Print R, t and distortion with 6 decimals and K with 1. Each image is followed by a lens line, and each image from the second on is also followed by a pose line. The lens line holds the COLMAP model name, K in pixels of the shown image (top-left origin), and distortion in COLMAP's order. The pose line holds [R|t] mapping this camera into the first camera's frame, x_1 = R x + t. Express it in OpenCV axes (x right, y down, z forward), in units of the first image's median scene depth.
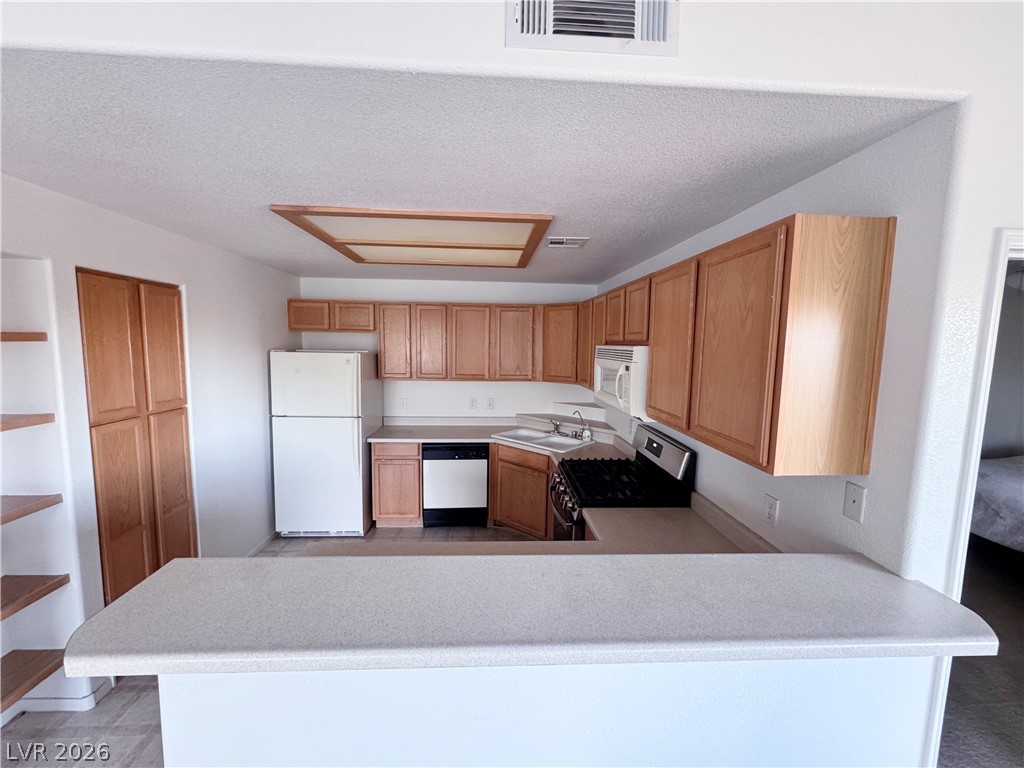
lens RADIAL K [[410.6, 0, 515.6], [0, 410.6, 385.7], [0, 0, 1]] dist [-0.001114, 0.000086]
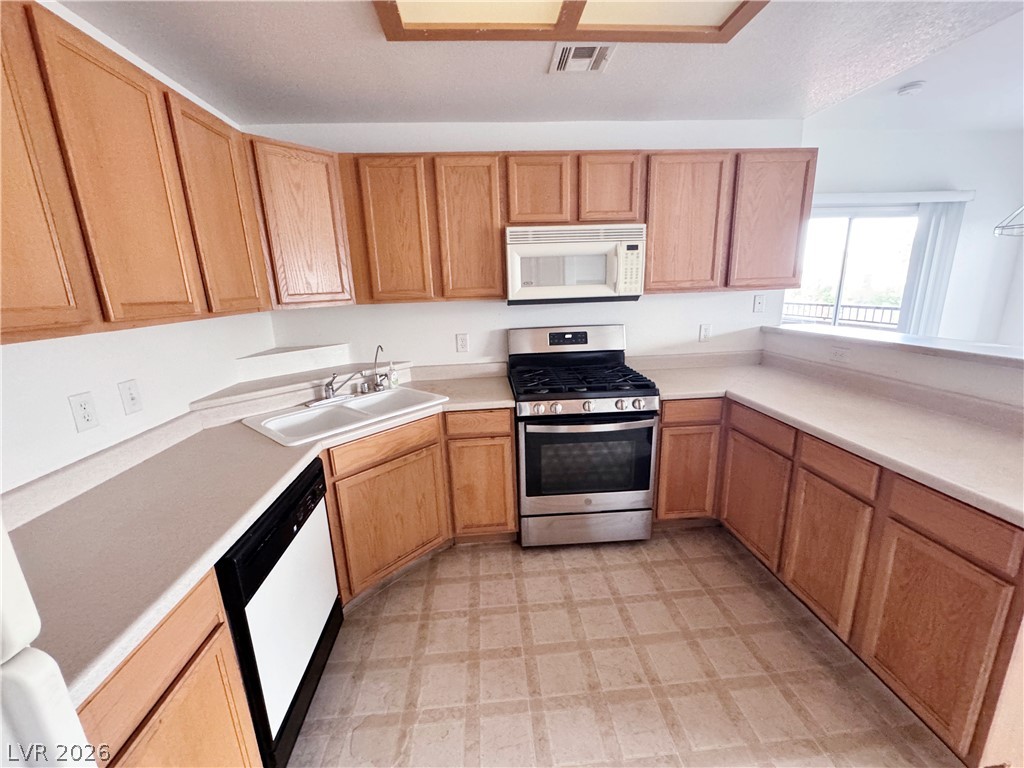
lens RADIAL K [[405.9, 0, 512.0], [0, 405.9, 384.0], [0, 0, 1]] dist [-0.006553, 0.000335]
pose [[-0.008841, -0.252519, 0.967552, -0.448331], [0.139528, 0.957812, 0.251252, -0.008099], [-0.990179, 0.137222, 0.026765, 0.779383]]
